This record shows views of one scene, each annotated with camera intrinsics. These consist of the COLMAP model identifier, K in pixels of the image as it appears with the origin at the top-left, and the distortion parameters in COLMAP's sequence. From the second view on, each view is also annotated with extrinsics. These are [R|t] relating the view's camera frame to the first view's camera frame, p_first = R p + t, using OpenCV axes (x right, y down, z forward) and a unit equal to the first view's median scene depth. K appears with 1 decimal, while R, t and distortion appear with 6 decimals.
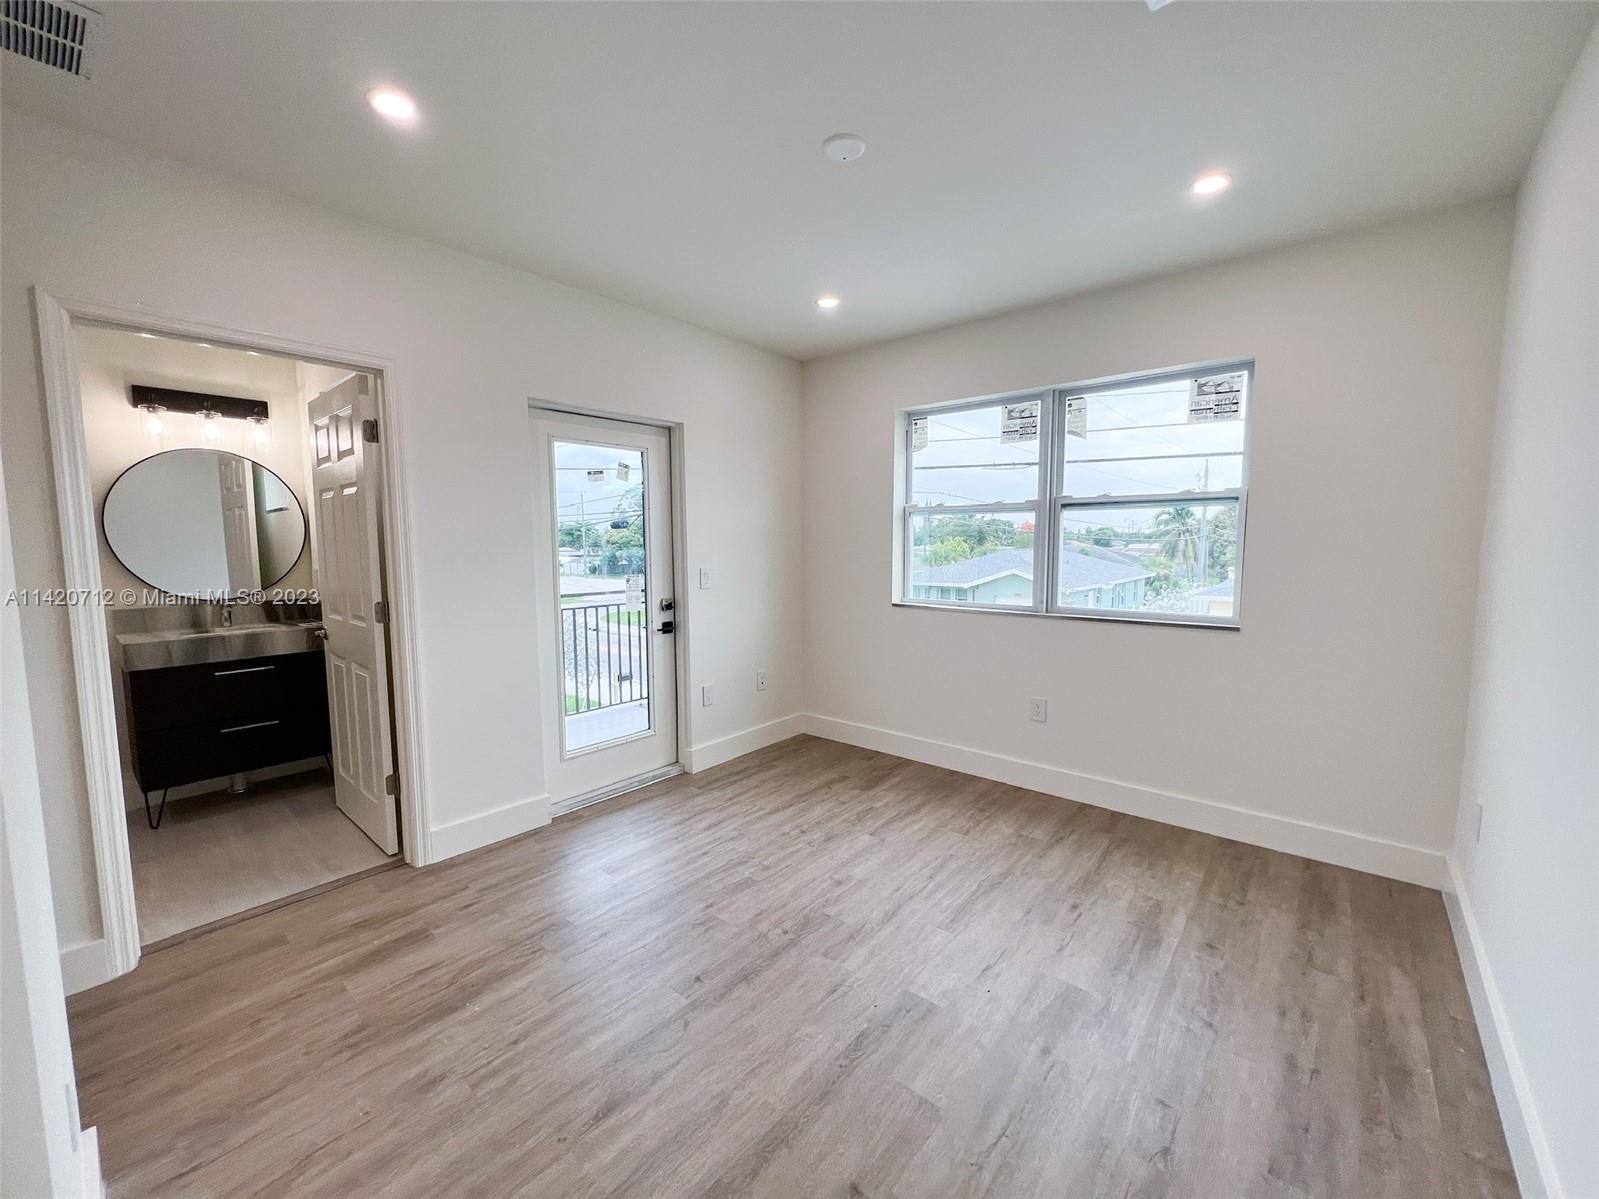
lens RADIAL K [[639.0, 0, 796.5], [0, 639.0, 602.8], [0, 0, 1]] dist [0.002233, 0.000669]
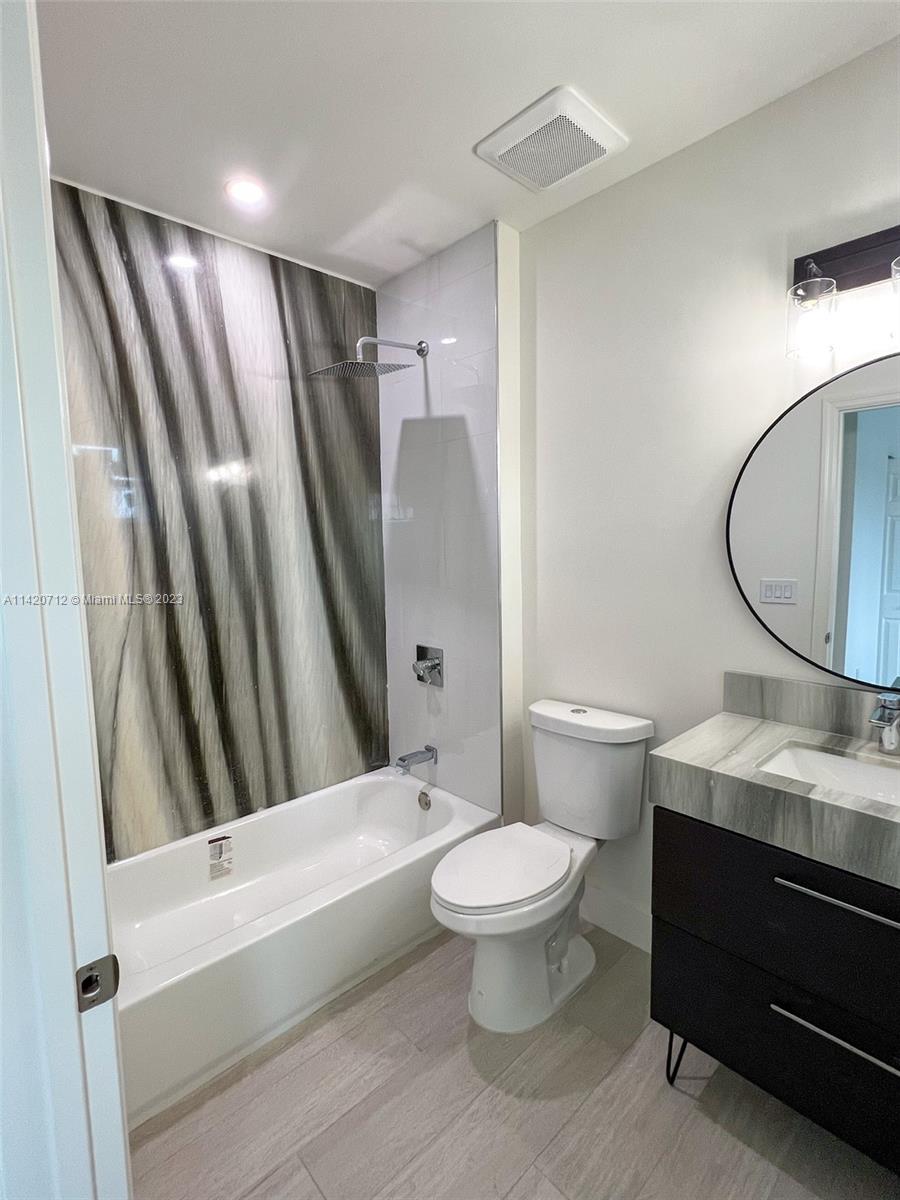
lens RADIAL K [[563.9, 0, 450.7], [0, 563.9, 597.1], [0, 0, 1]] dist [0.001017, 0.000620]
pose [[-0.104116, 0.102221, -0.989298, -0.616729], [-0.080608, 0.990564, 0.110836, -0.111530], [0.991293, 0.091285, -0.094894, 0.925423]]
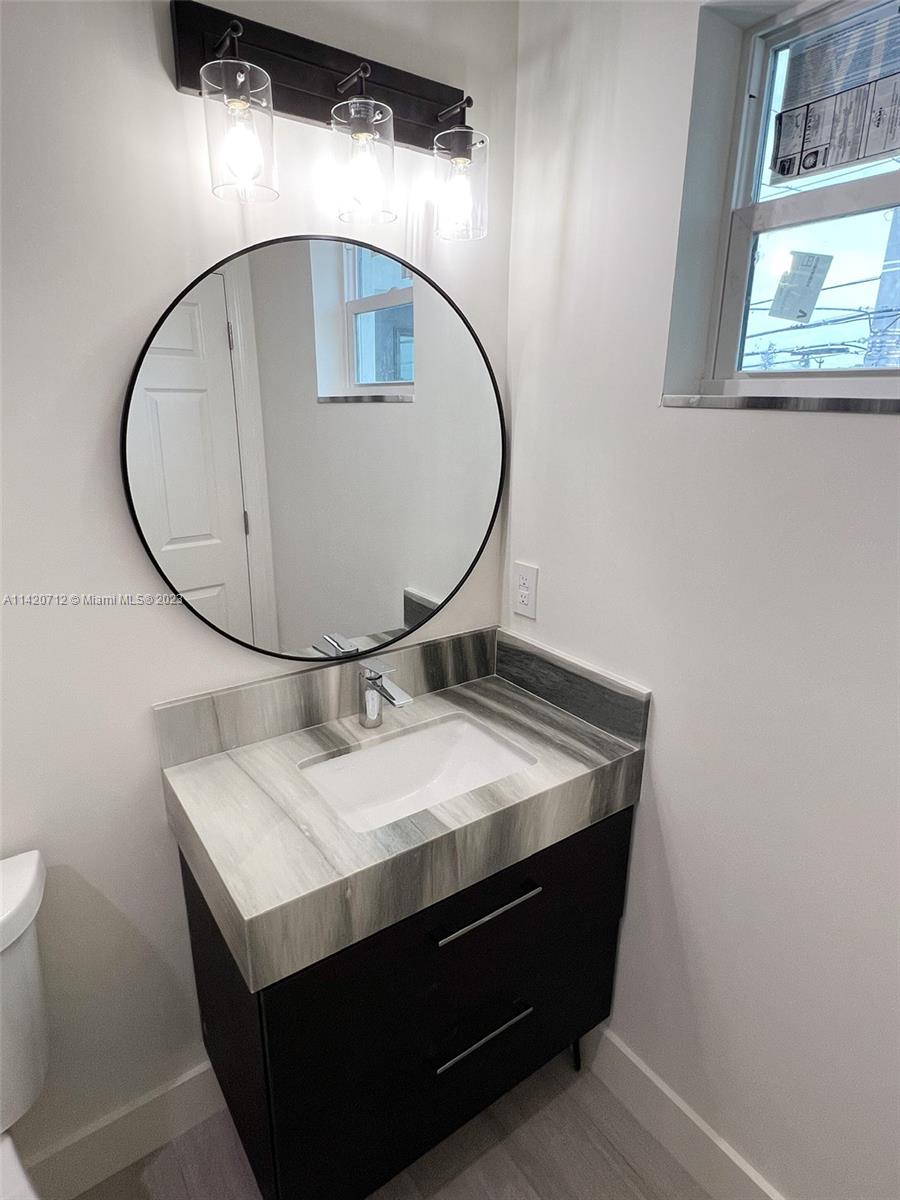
lens RADIAL K [[663.2, 0, 445.4], [0, 663.2, 603.1], [0, 0, 1]] dist [-0.000753, -0.000310]
pose [[0.969209, 0.085563, -0.230896, -0.961454], [-0.035414, 0.976375, 0.213159, -0.161625], [0.243679, -0.198419, 0.949342, 0.804062]]
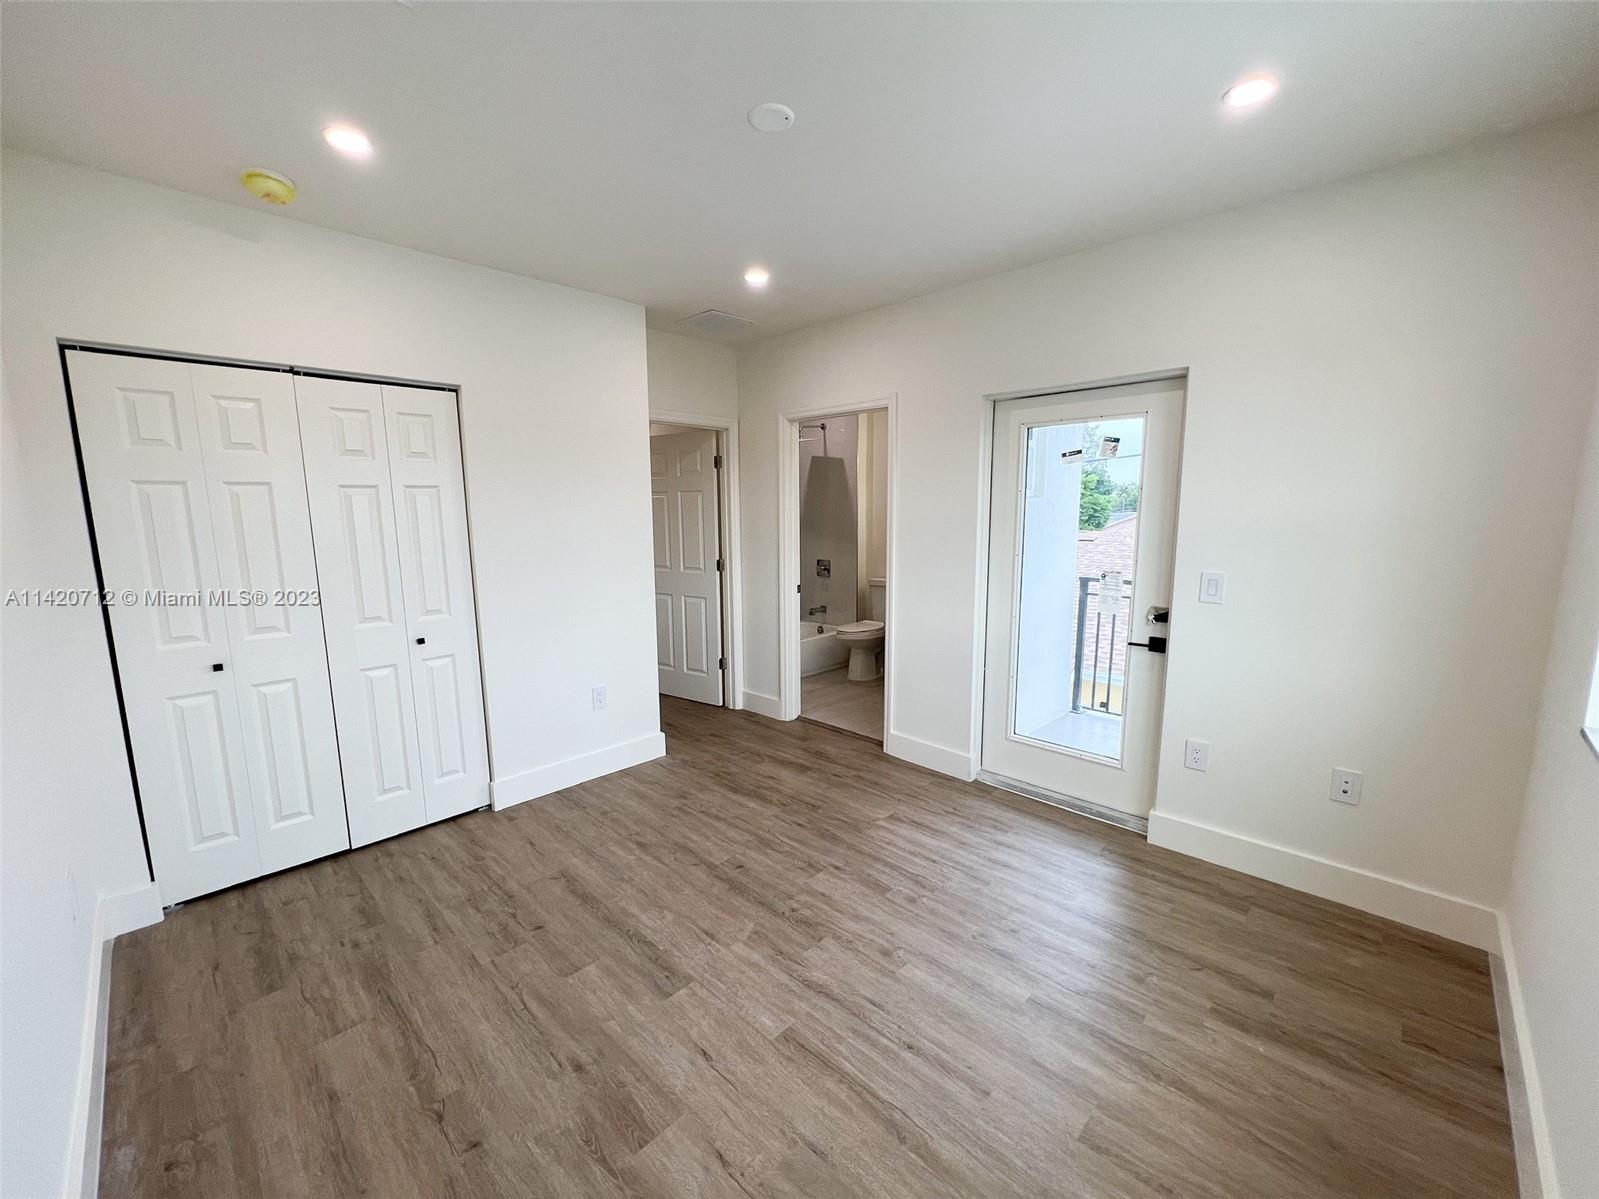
lens RADIAL K [[639.0, 0, 796.5], [0, 639.0, 602.8], [0, 0, 1]] dist [0.002233, 0.000669]
pose [[-0.067465, 0.151959, -0.986082, 0.798573], [-0.090242, 0.983353, 0.157713, -0.128472], [0.993632, 0.099627, -0.052629, 0.849082]]
